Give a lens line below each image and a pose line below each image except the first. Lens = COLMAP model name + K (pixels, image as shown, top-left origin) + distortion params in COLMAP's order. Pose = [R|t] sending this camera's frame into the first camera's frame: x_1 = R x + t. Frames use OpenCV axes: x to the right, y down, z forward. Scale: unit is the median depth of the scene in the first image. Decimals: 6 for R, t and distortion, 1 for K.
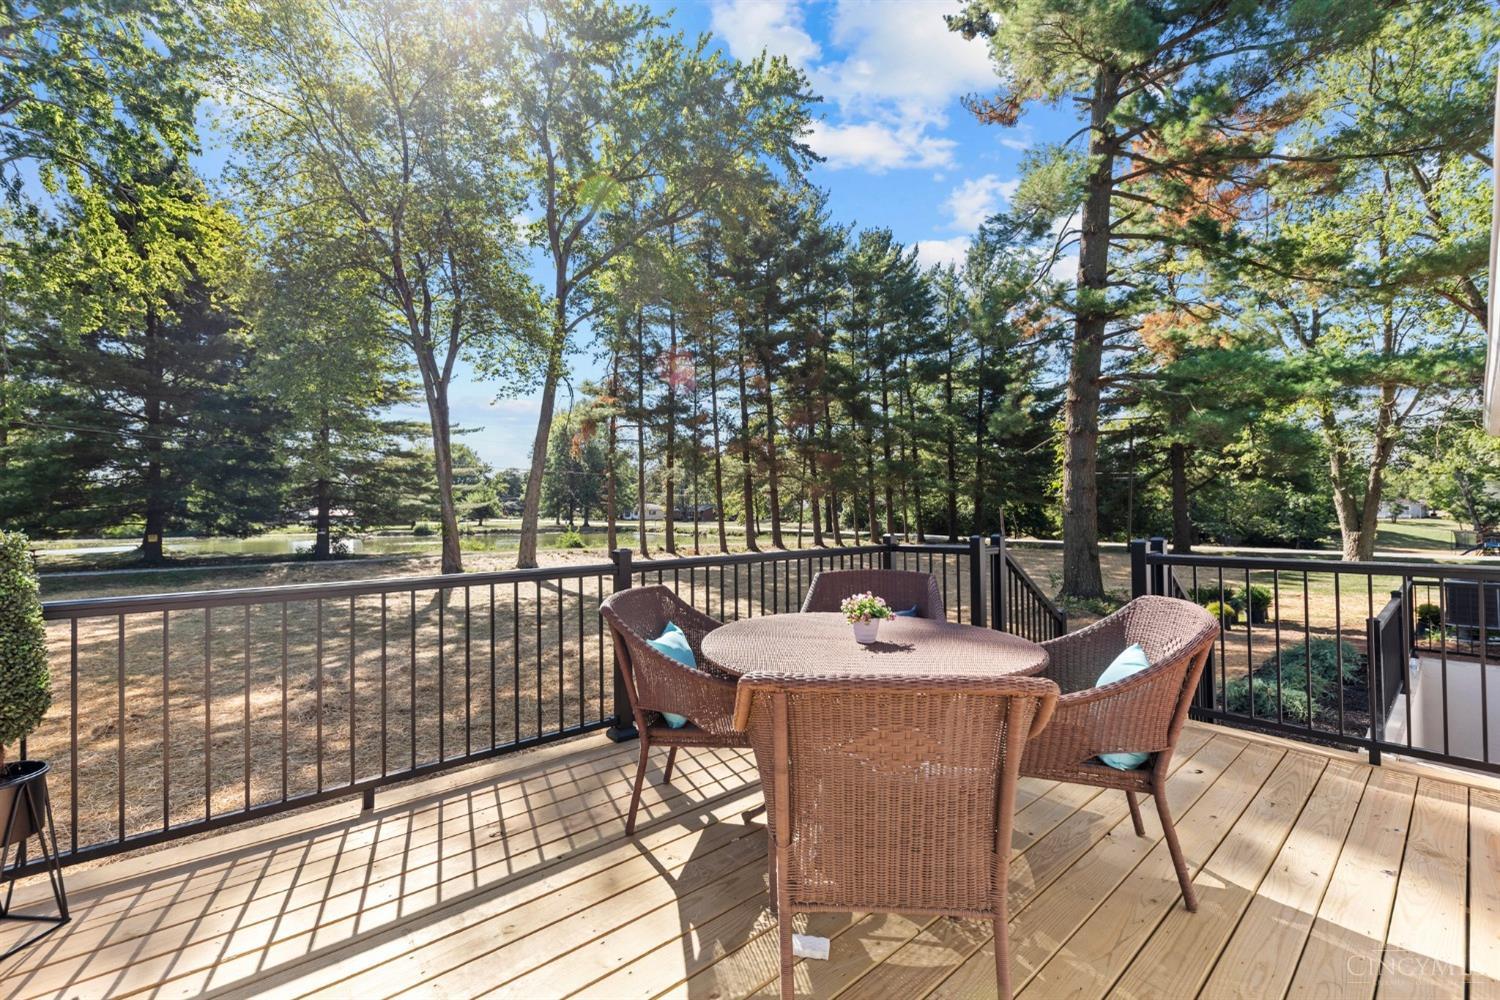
lens RADIAL K [[635.3, 0, 750.0], [0, 635.3, 500.0], [0, 0, 1]] dist [-0.000970, -0.000295]
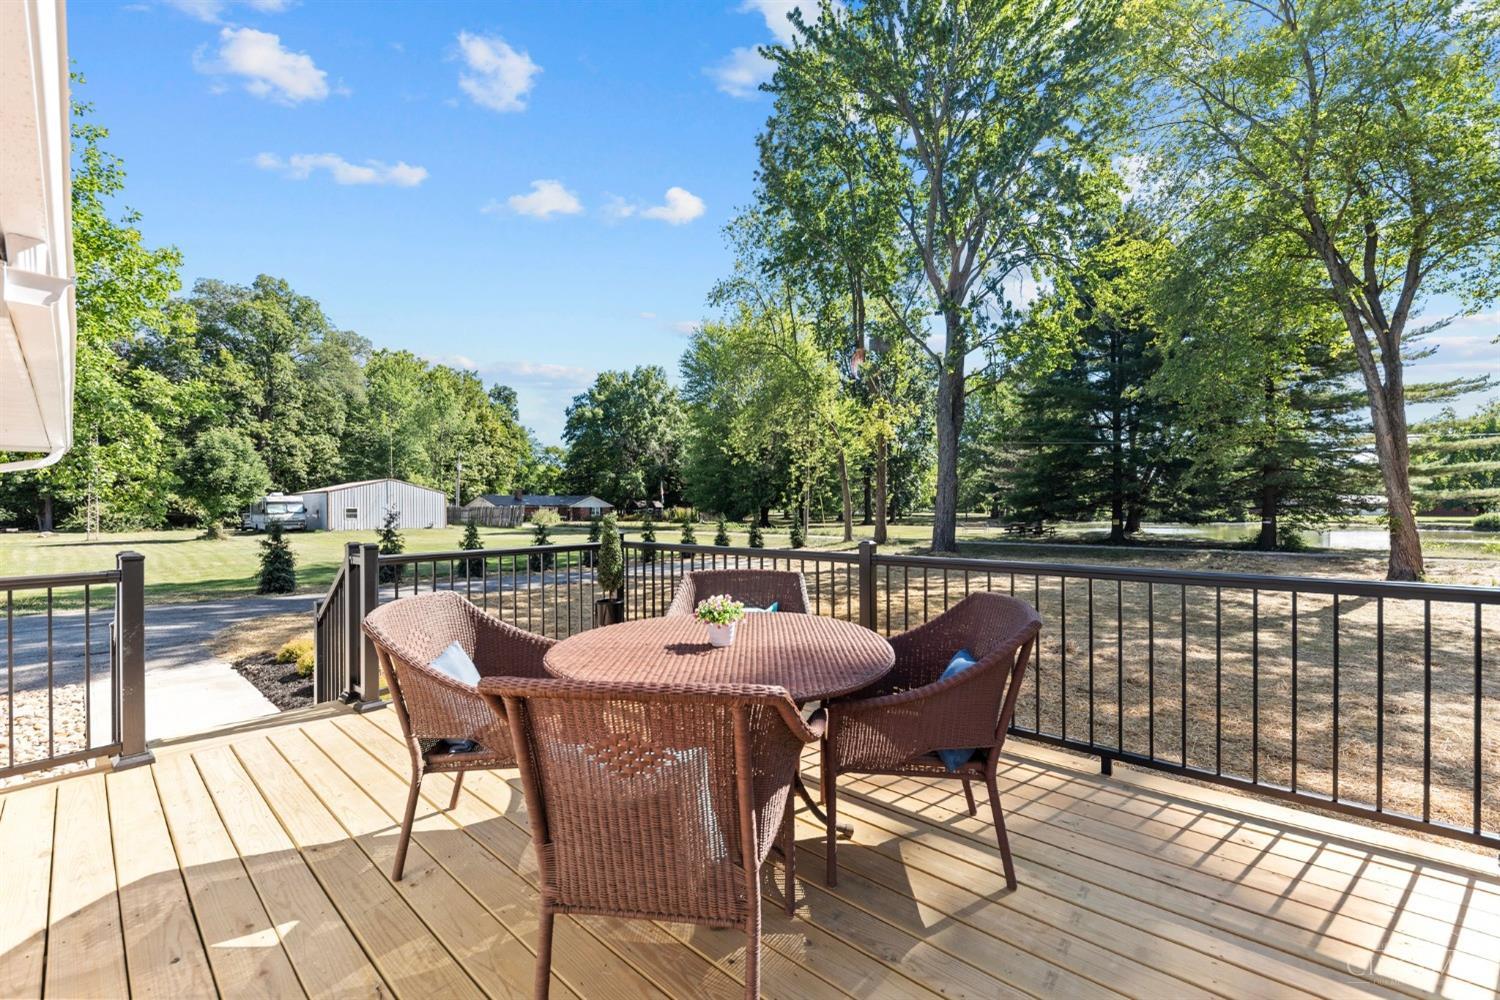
lens RADIAL K [[582.9, 0, 746.8], [0, 582.9, 517.5], [0, 0, 1]] dist [0.000338, 0.000202]
pose [[0.153211, 0.026685, -0.987833, 0.182448], [0.021440, 0.999310, 0.030320, 0.000281], [0.987961, -0.025824, 0.152533, 0.154709]]
